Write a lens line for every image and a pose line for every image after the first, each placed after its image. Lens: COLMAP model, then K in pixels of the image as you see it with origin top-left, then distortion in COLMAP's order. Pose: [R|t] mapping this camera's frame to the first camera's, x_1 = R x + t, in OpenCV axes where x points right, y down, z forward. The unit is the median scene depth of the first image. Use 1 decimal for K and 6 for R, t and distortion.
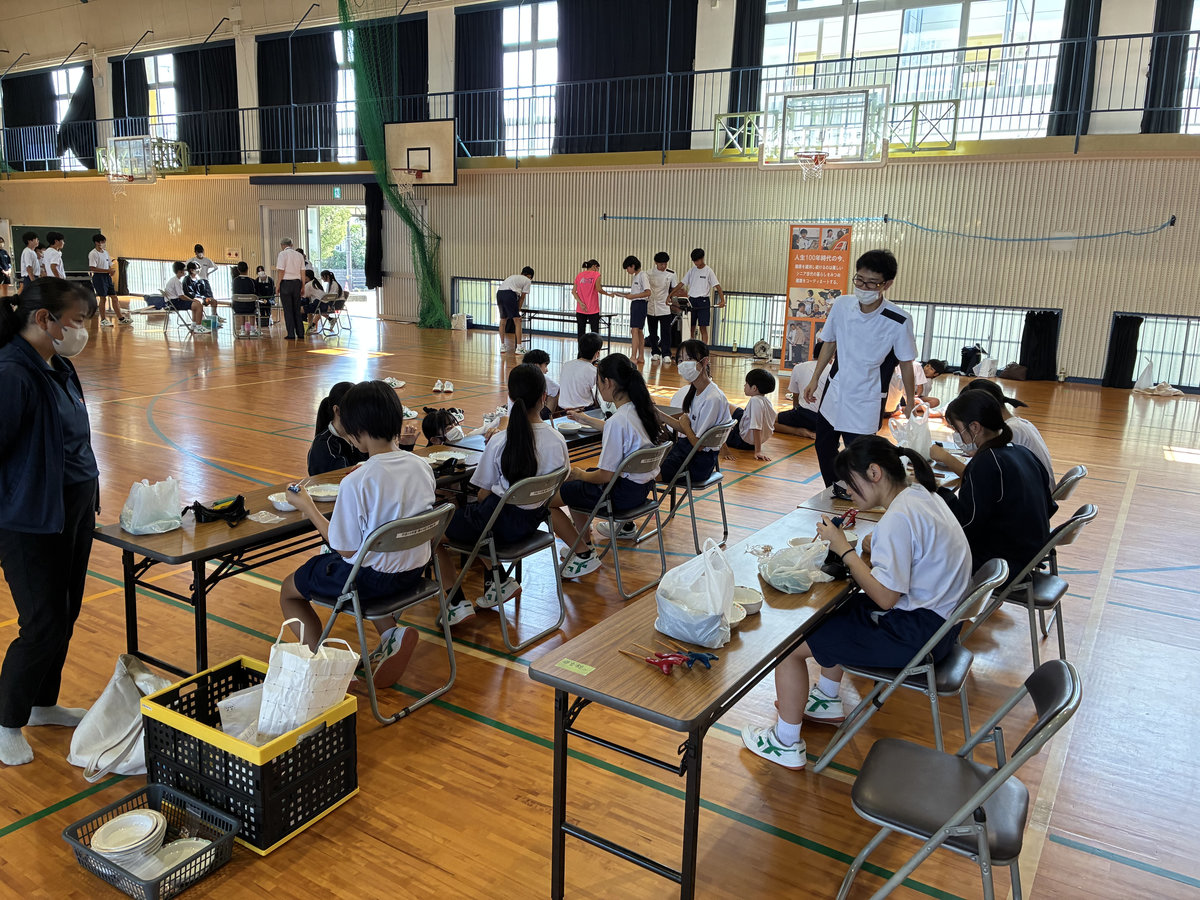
lens RADIAL K [[944.2, 0, 536.1], [0, 944.2, 426.1], [0, 0, 1]] dist [0.063182, -0.082167]
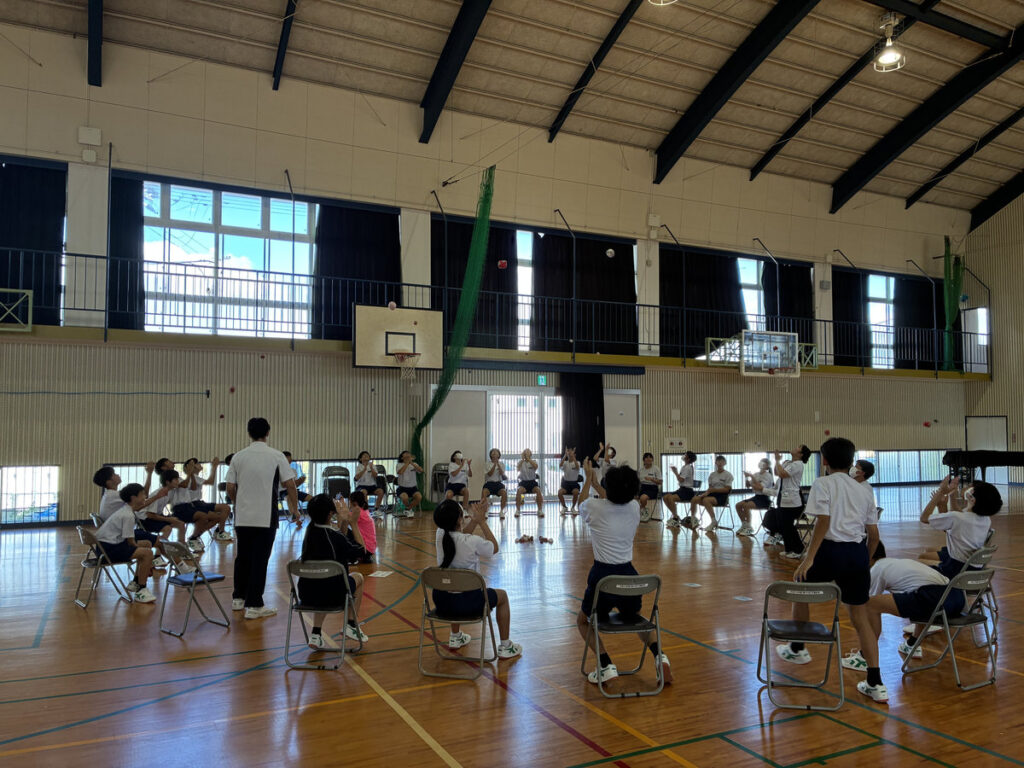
lens RADIAL K [[781.4, 0, 512.0], [0, 781.4, 384.0], [0, 0, 1]] dist [0.040082, -0.071566]
pose [[0.474957, 0.017229, 0.879840, -0.432983], [0.177233, 0.977449, -0.114815, -0.068745], [-0.861977, 0.210469, 0.461193, 0.291527]]
